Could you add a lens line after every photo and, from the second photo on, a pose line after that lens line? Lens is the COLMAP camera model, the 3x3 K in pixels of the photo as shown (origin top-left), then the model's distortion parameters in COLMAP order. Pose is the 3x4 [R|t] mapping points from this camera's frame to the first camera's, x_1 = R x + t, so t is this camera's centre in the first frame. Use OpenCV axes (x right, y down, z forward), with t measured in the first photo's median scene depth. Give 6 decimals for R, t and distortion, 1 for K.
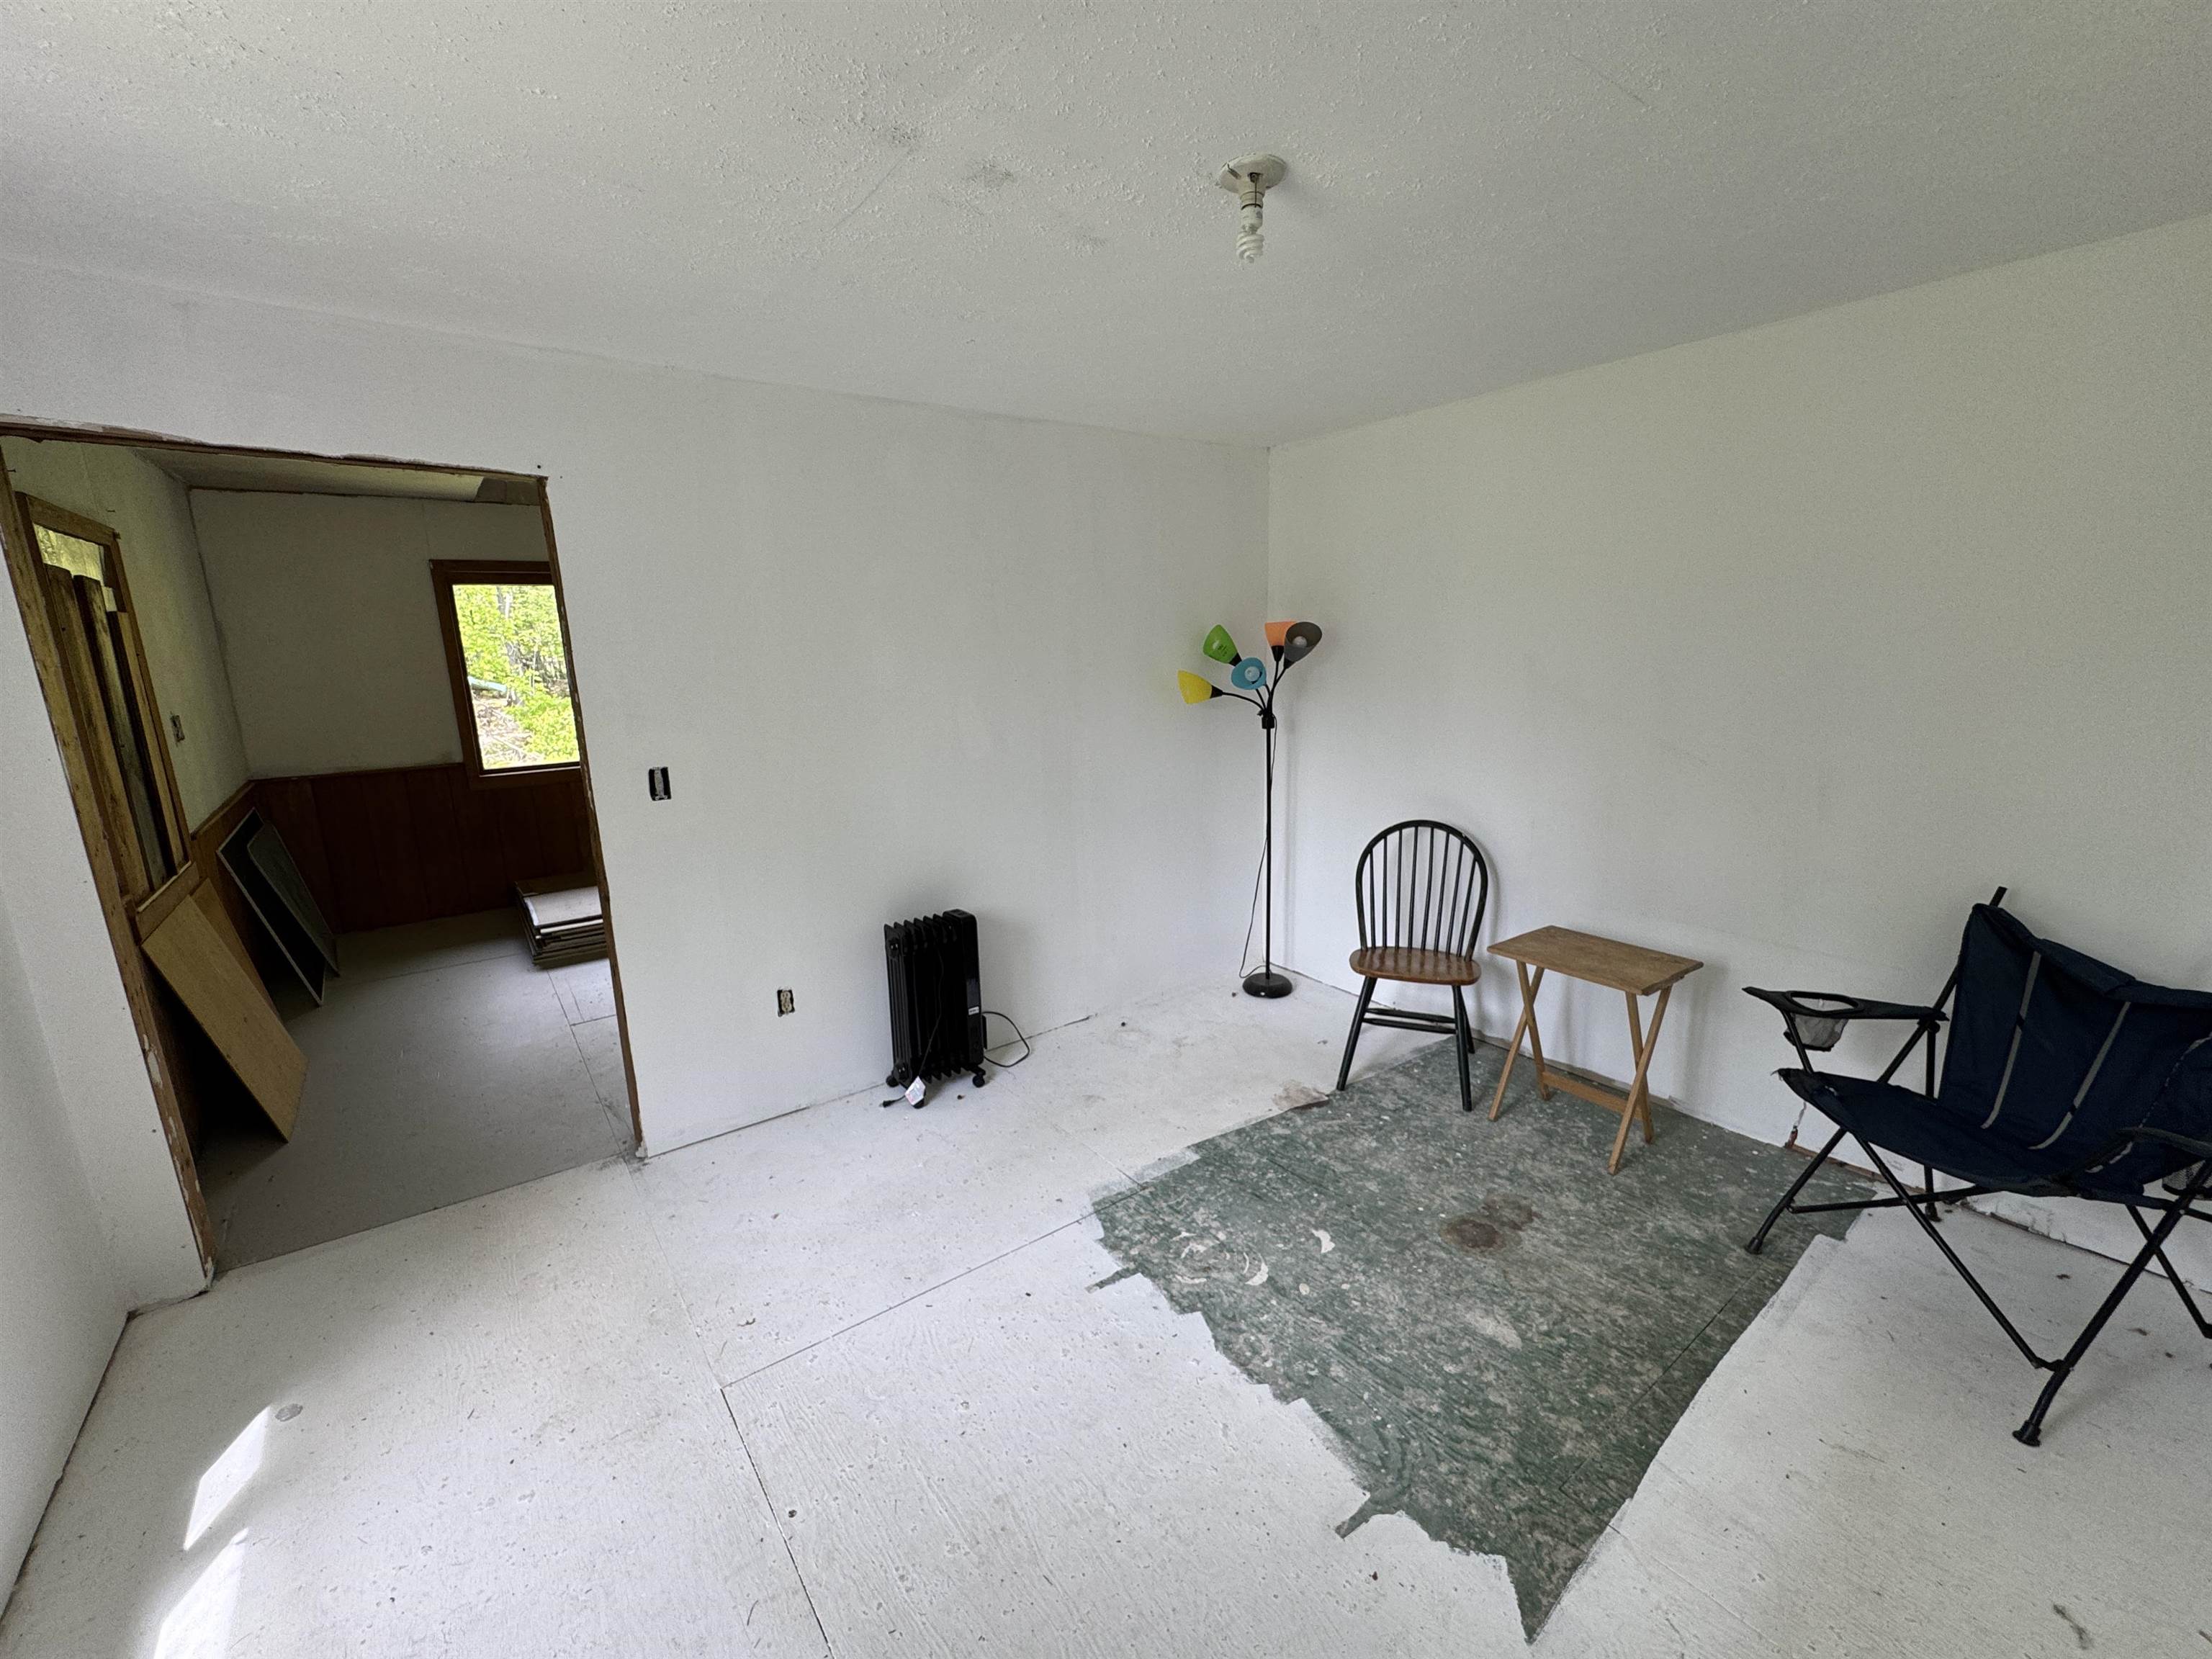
lens RADIAL K [[916.4, 0, 1090.6], [0, 916.4, 820.7], [0, 0, 1]] dist [-0.000991, -0.000167]
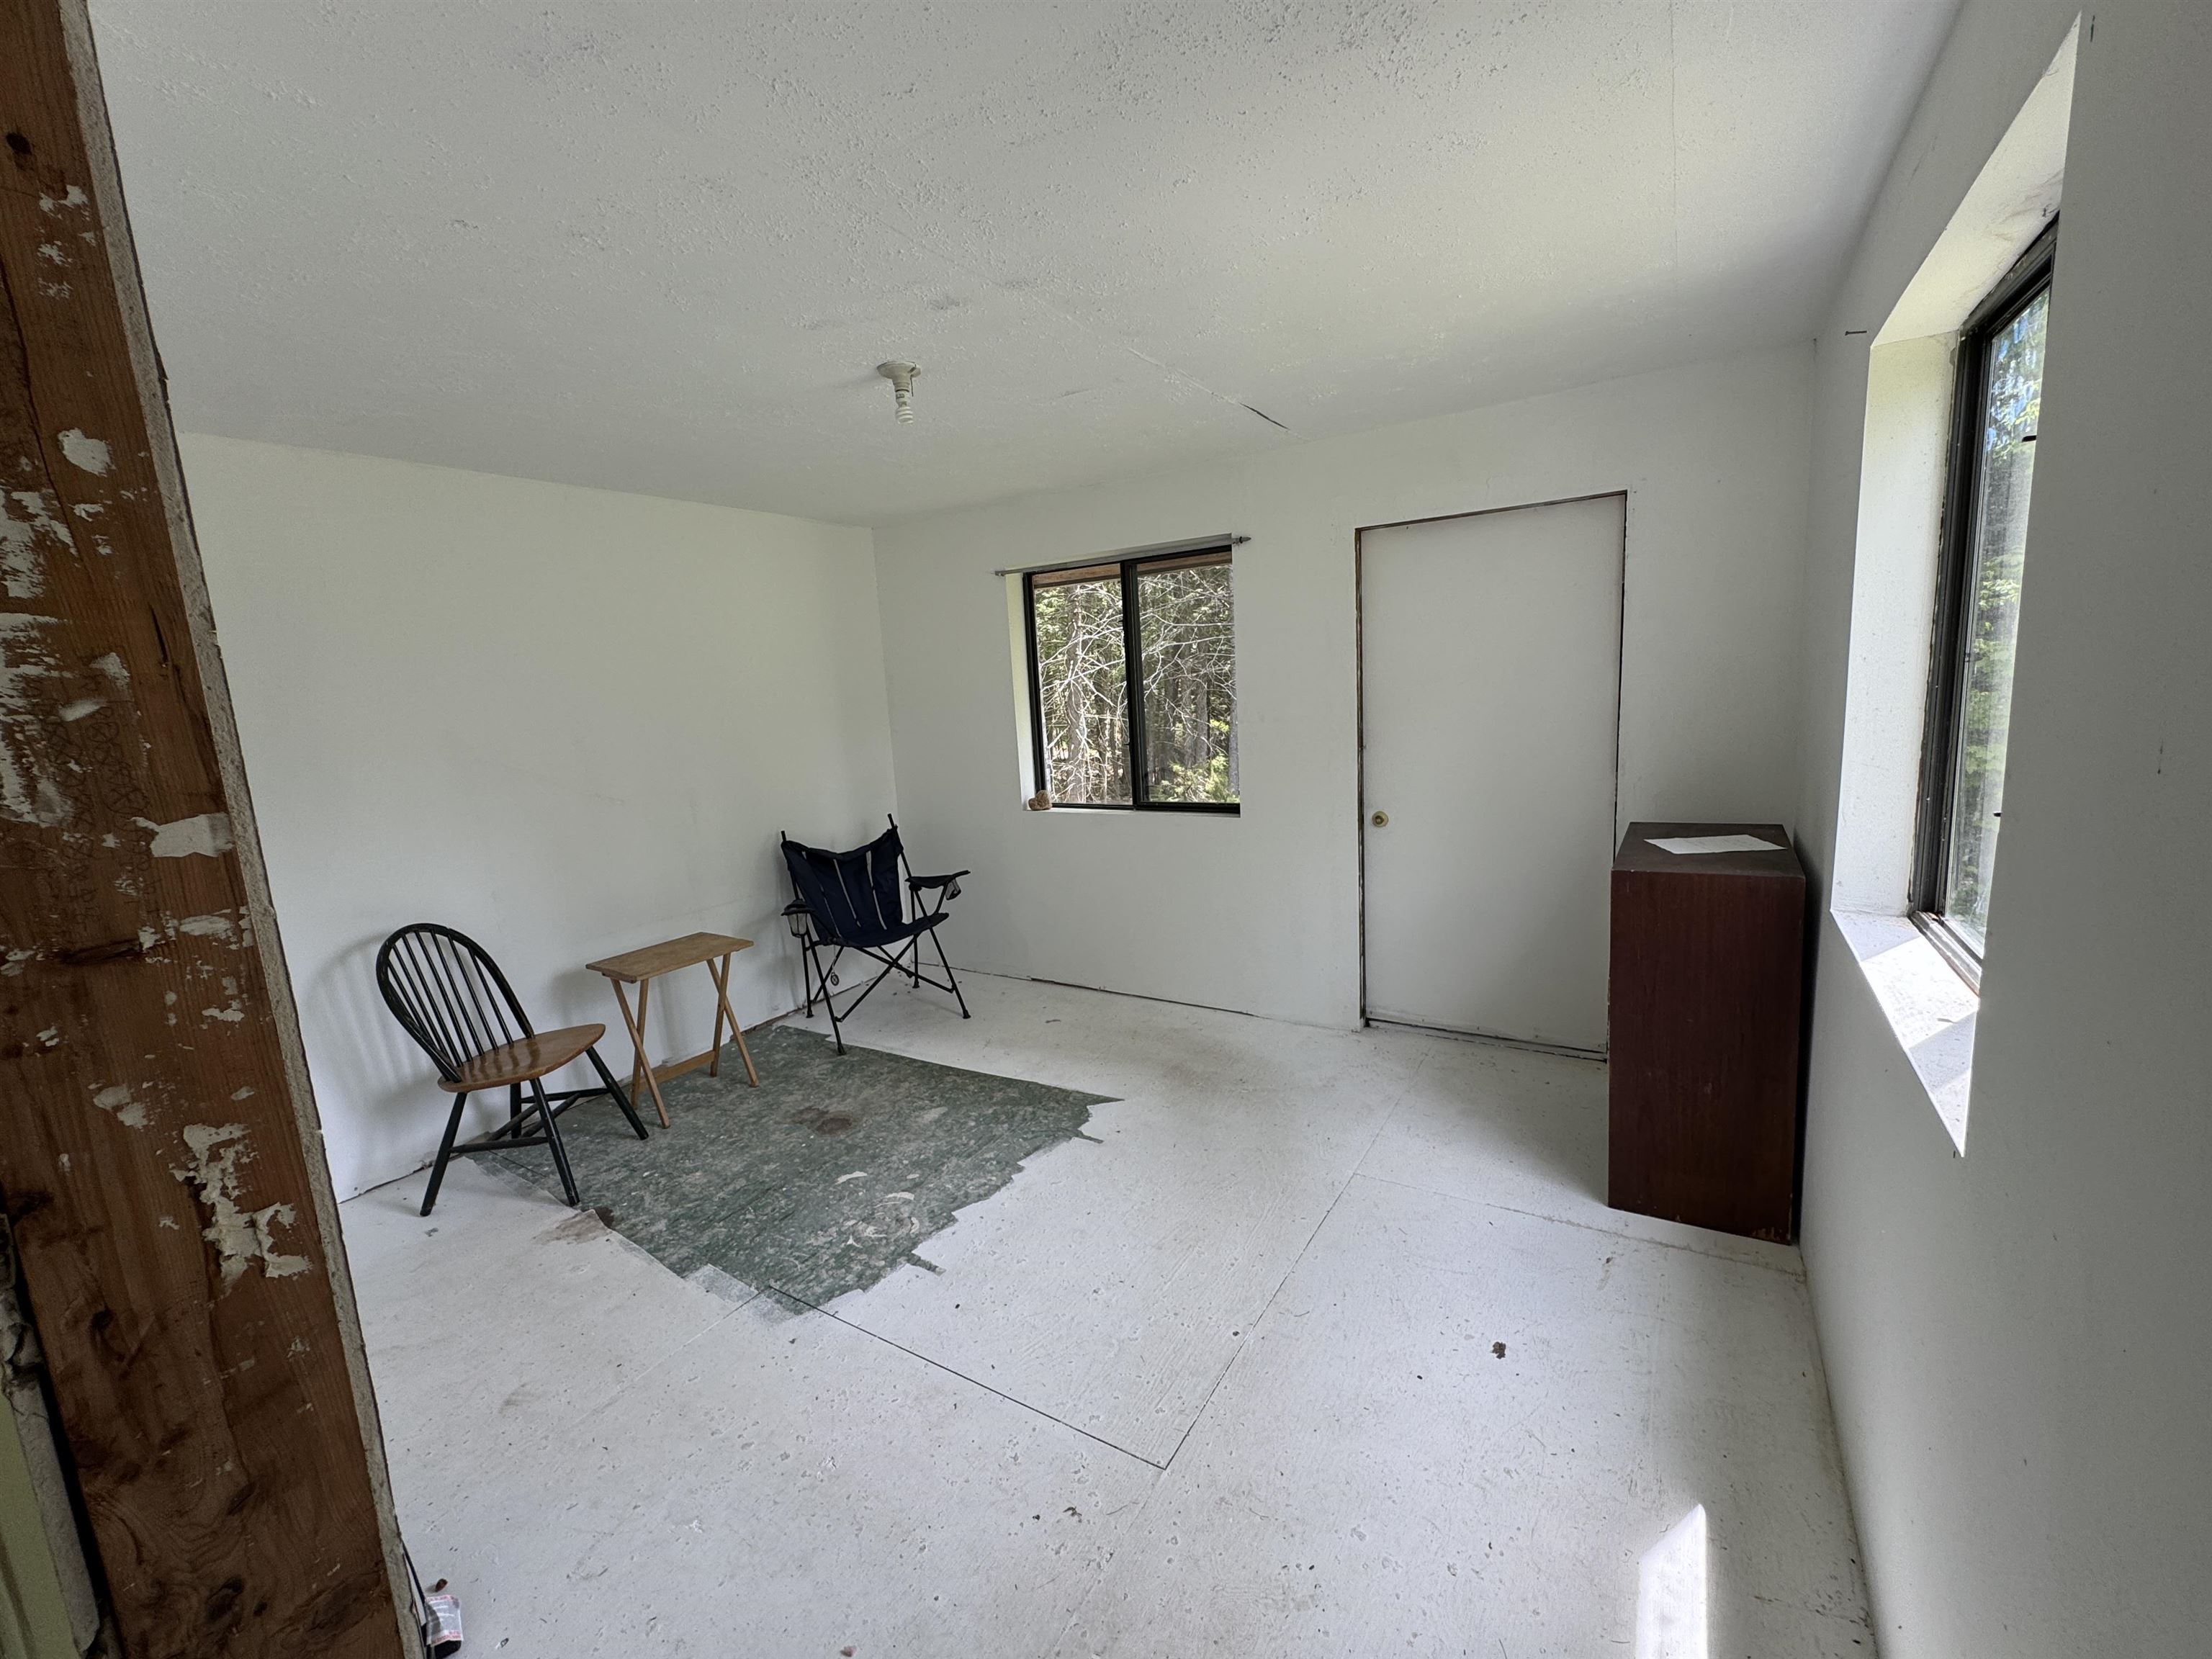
lens RADIAL K [[916.4, 0, 1090.7], [0, 916.4, 840.7], [0, 0, 1]] dist [-0.000991, -0.000167]
pose [[-0.361180, -0.109745, 0.926016, -0.945956], [0.247960, 0.945995, 0.208827, -0.143870], [-0.898924, 0.305039, -0.314462, 0.957882]]
